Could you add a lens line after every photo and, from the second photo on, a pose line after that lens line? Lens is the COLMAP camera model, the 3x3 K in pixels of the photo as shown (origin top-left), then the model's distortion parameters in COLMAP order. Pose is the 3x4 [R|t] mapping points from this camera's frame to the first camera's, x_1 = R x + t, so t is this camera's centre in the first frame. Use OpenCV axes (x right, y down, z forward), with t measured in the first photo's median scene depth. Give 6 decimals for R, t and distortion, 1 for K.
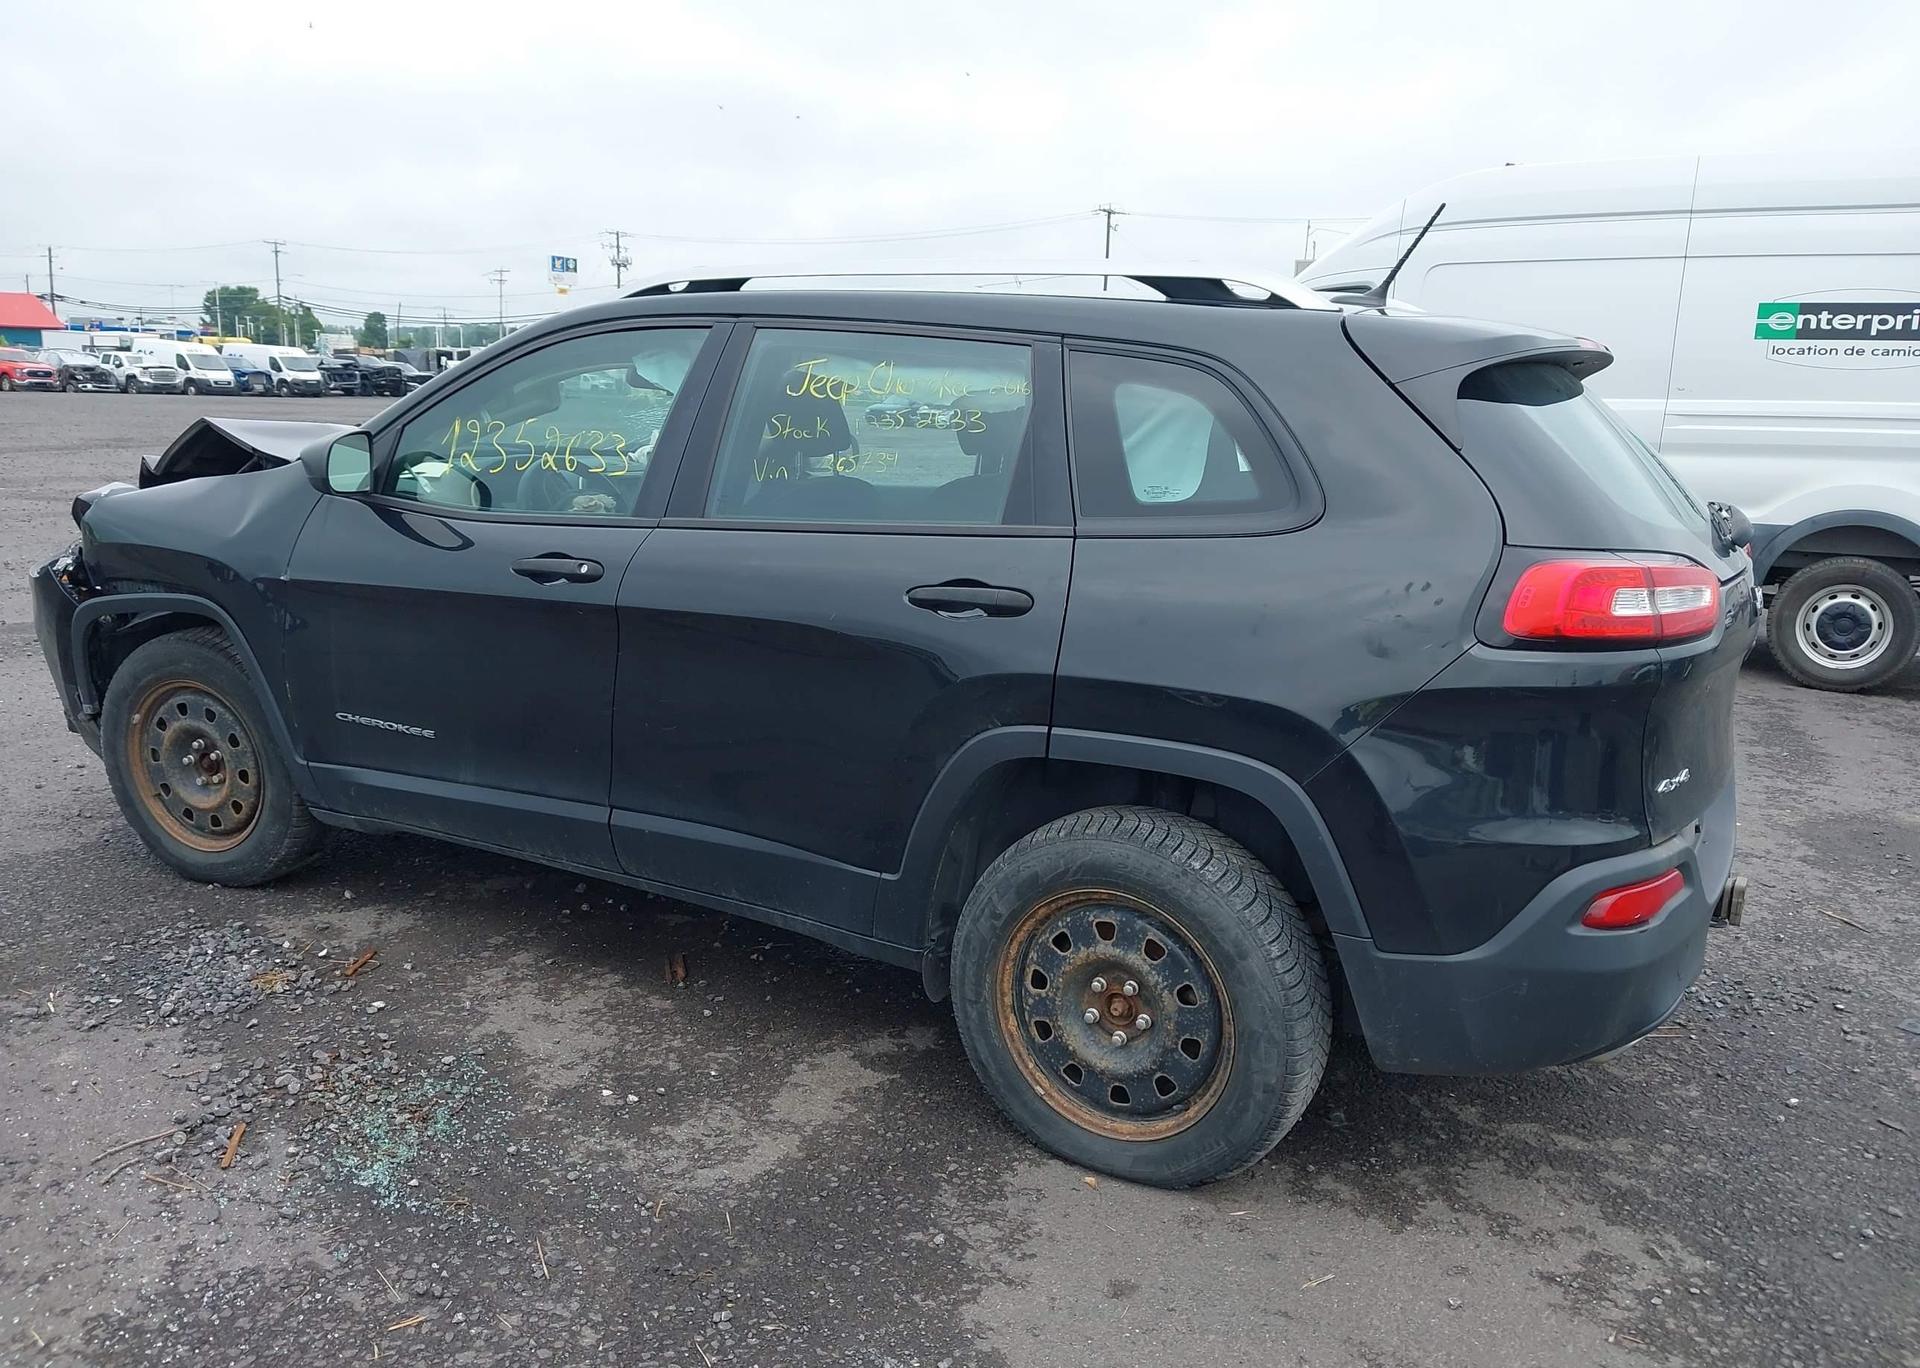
lens RADIAL K [[1513.8, 0, 1009.0], [0, 1513.8, 683.4], [0, 0, 1]] dist [0.139496, -0.229571]
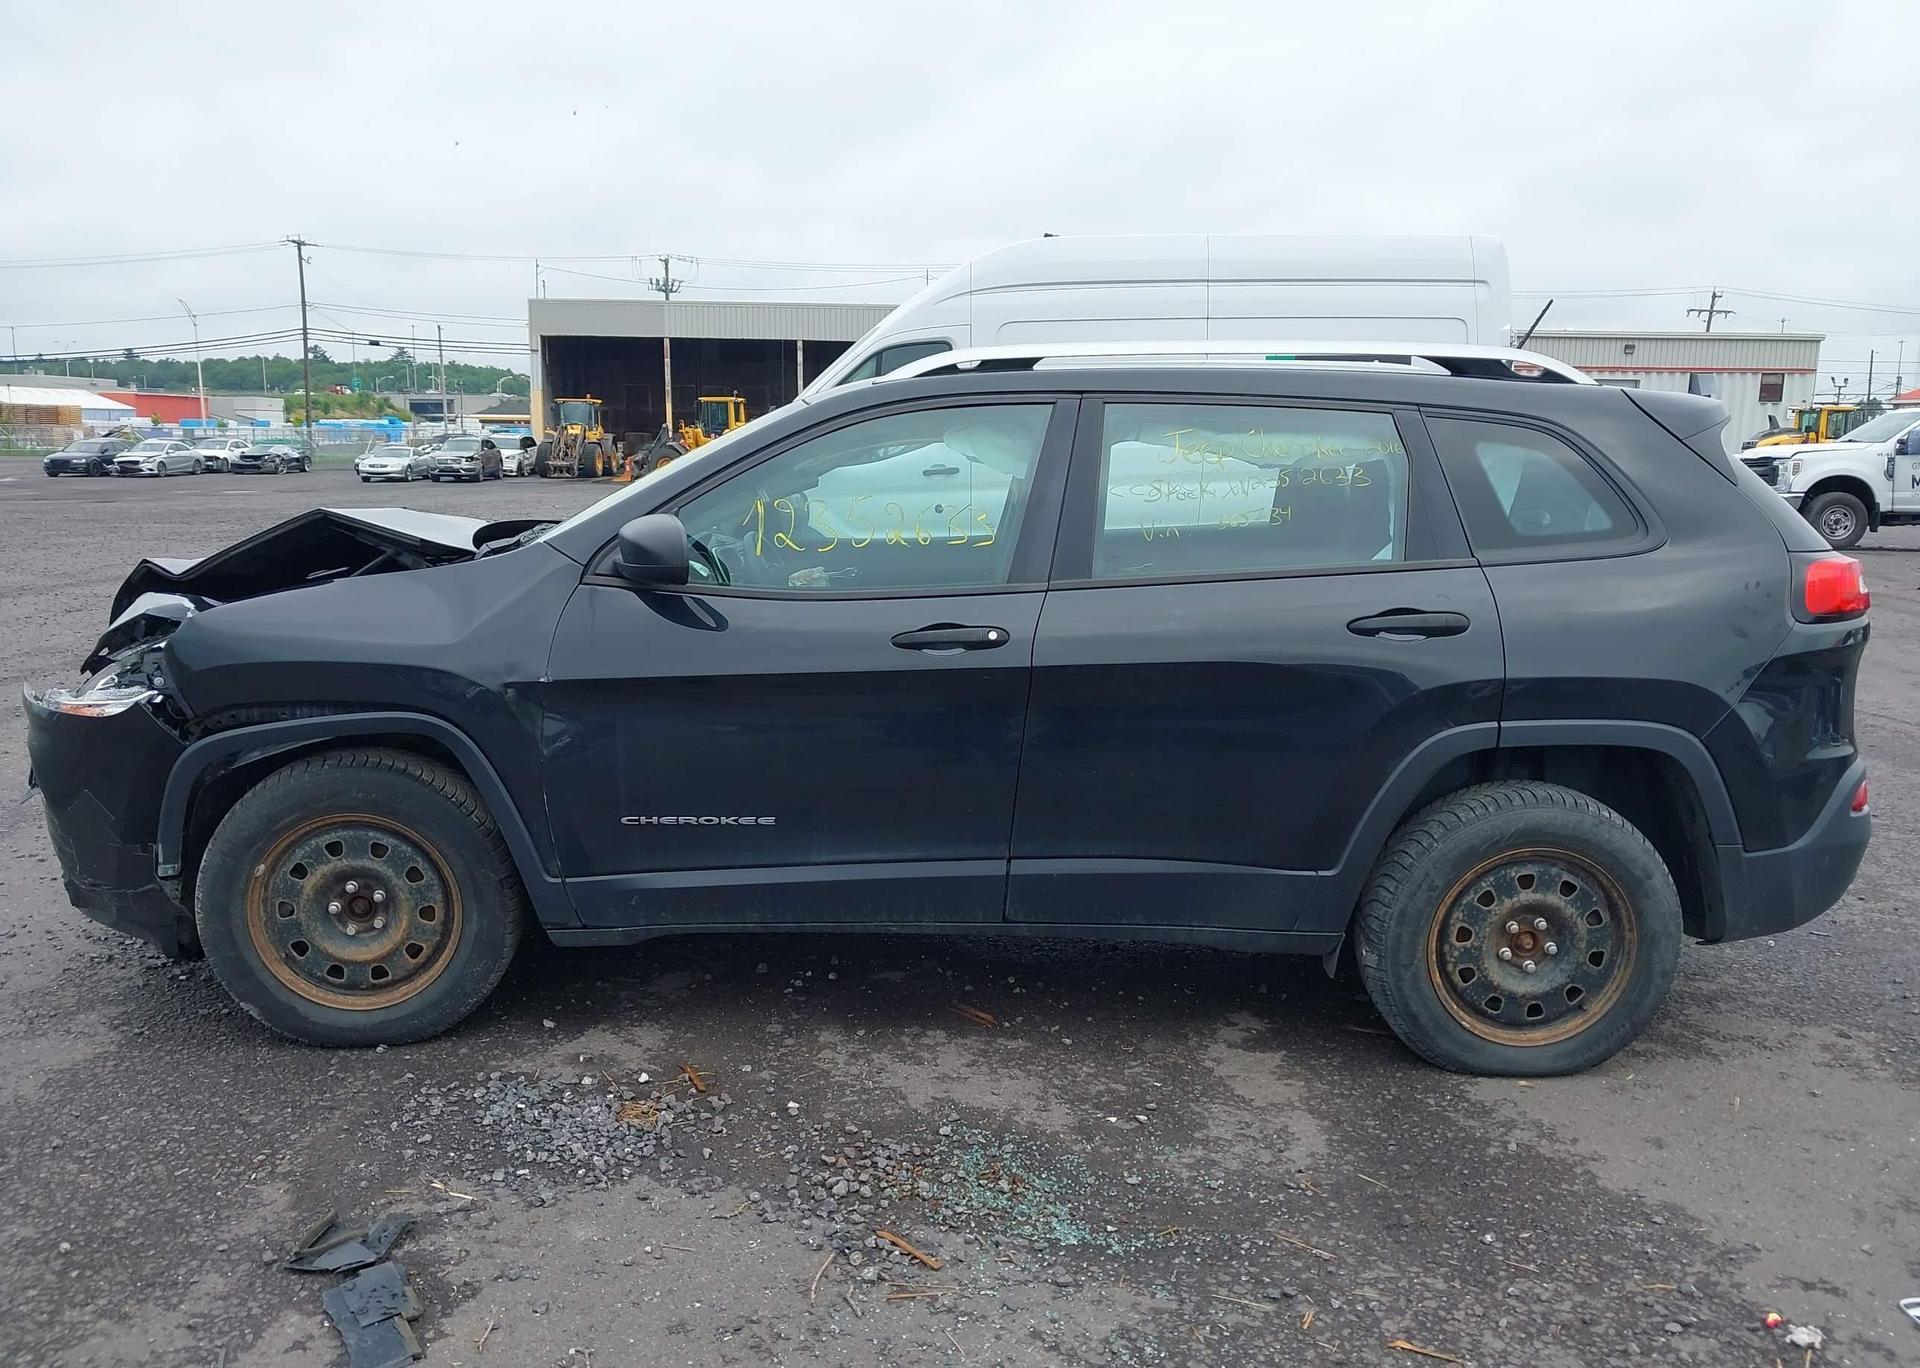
lens RADIAL K [[1517.8, 0, 969.8], [0, 1517.8, 664.9], [0, 0, 1]] dist [0.007273, -0.004567]
pose [[0.872403, -0.100572, 0.478329, -0.857378], [0.115619, 0.993292, -0.002026, -0.059116], [-0.474916, 0.057071, 0.878179, 0.110926]]
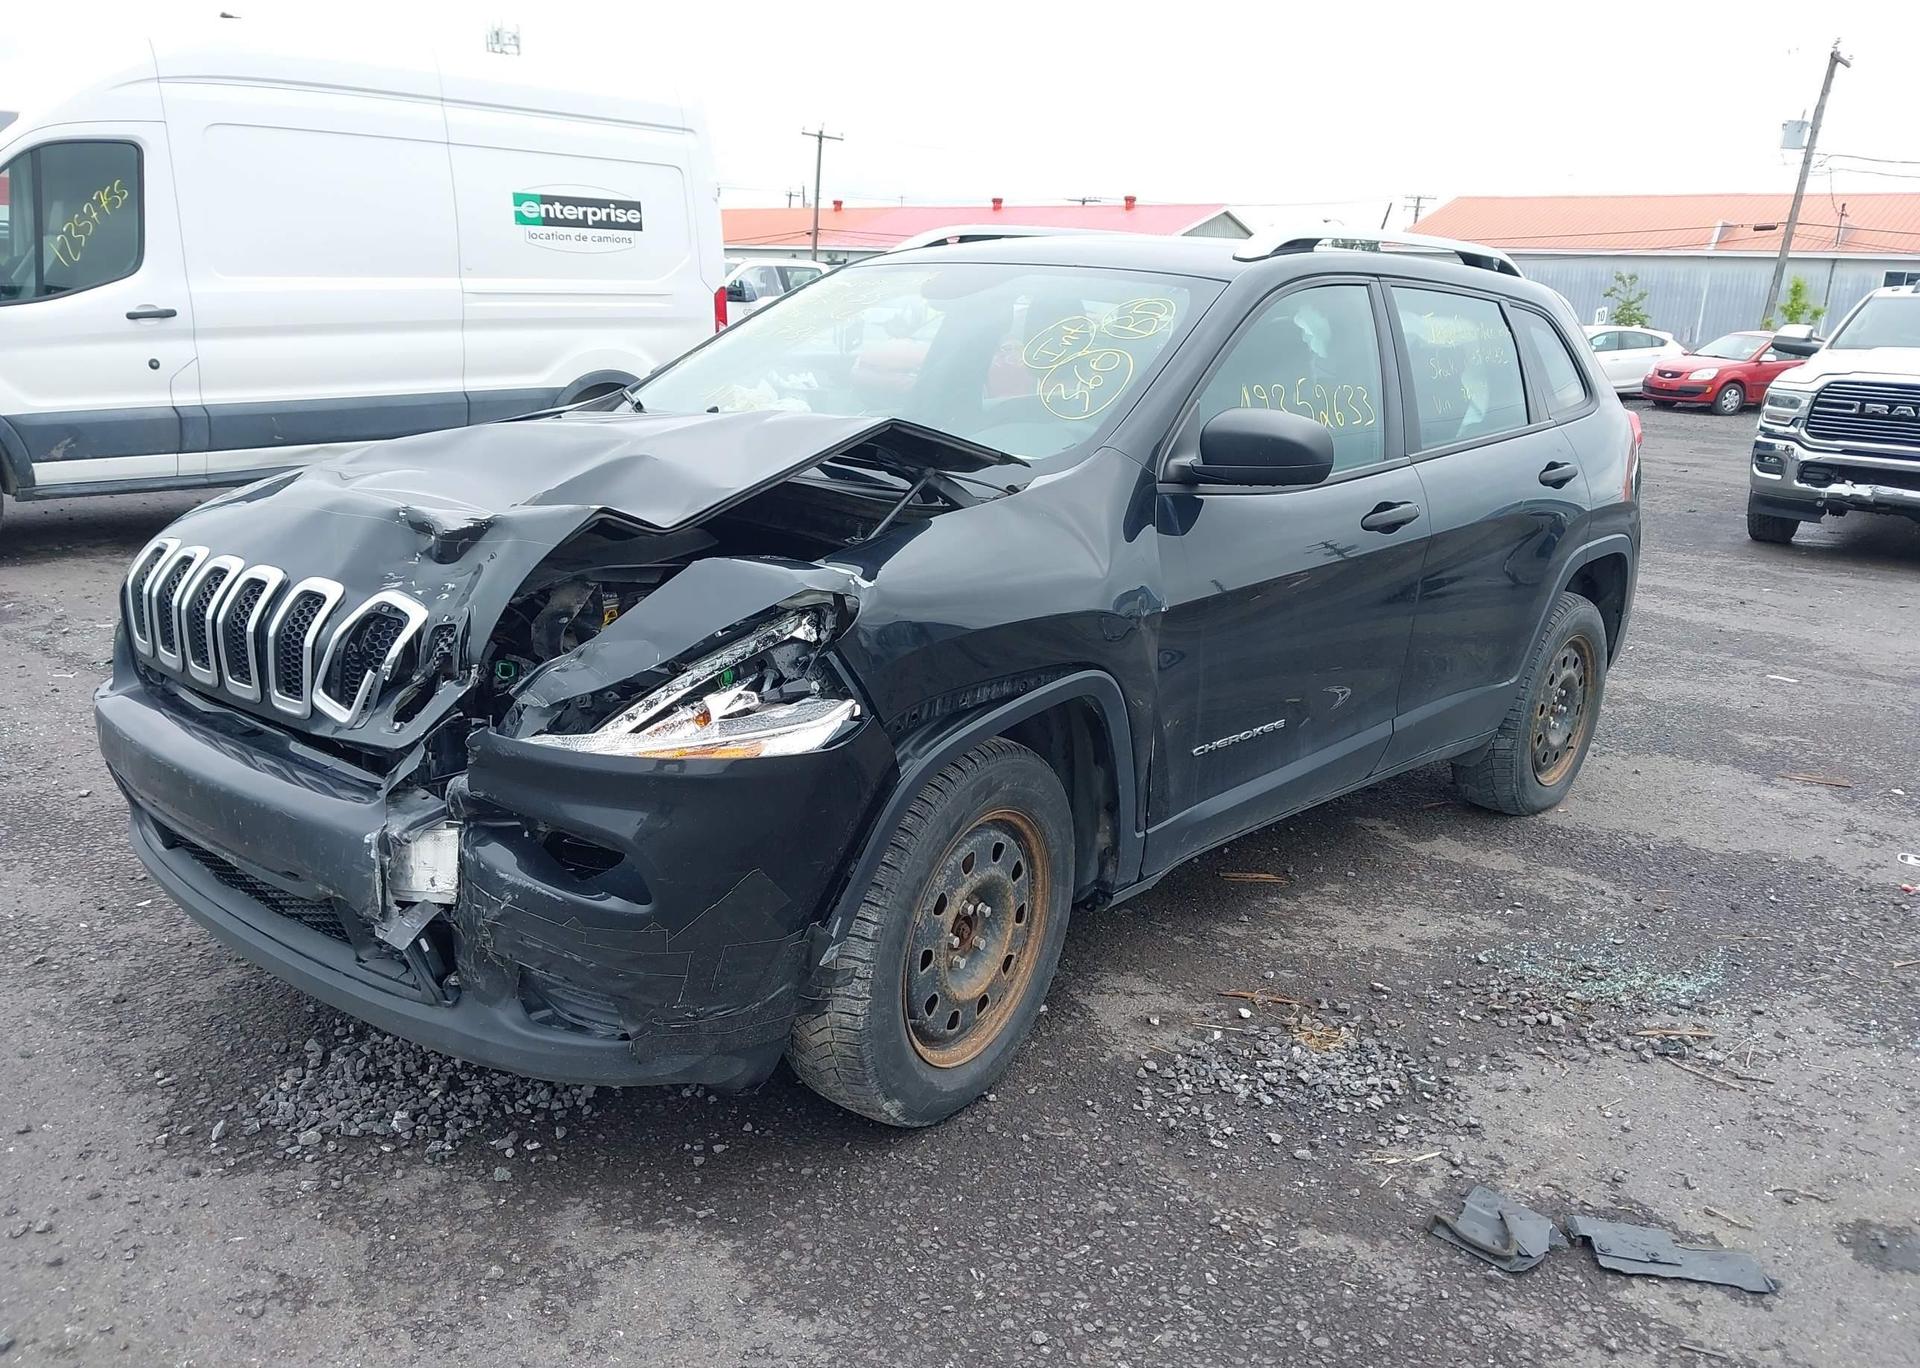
lens RADIAL K [[1529.0, 0, 969.2], [0, 1529.0, 661.6], [0, 0, 1]] dist [0.010430, -0.011470]
pose [[0.218761, -0.253021, 0.942403, -1.558038], [0.158285, 0.962207, 0.221595, -0.292840], [-0.962855, 0.100692, 0.250543, 1.140259]]
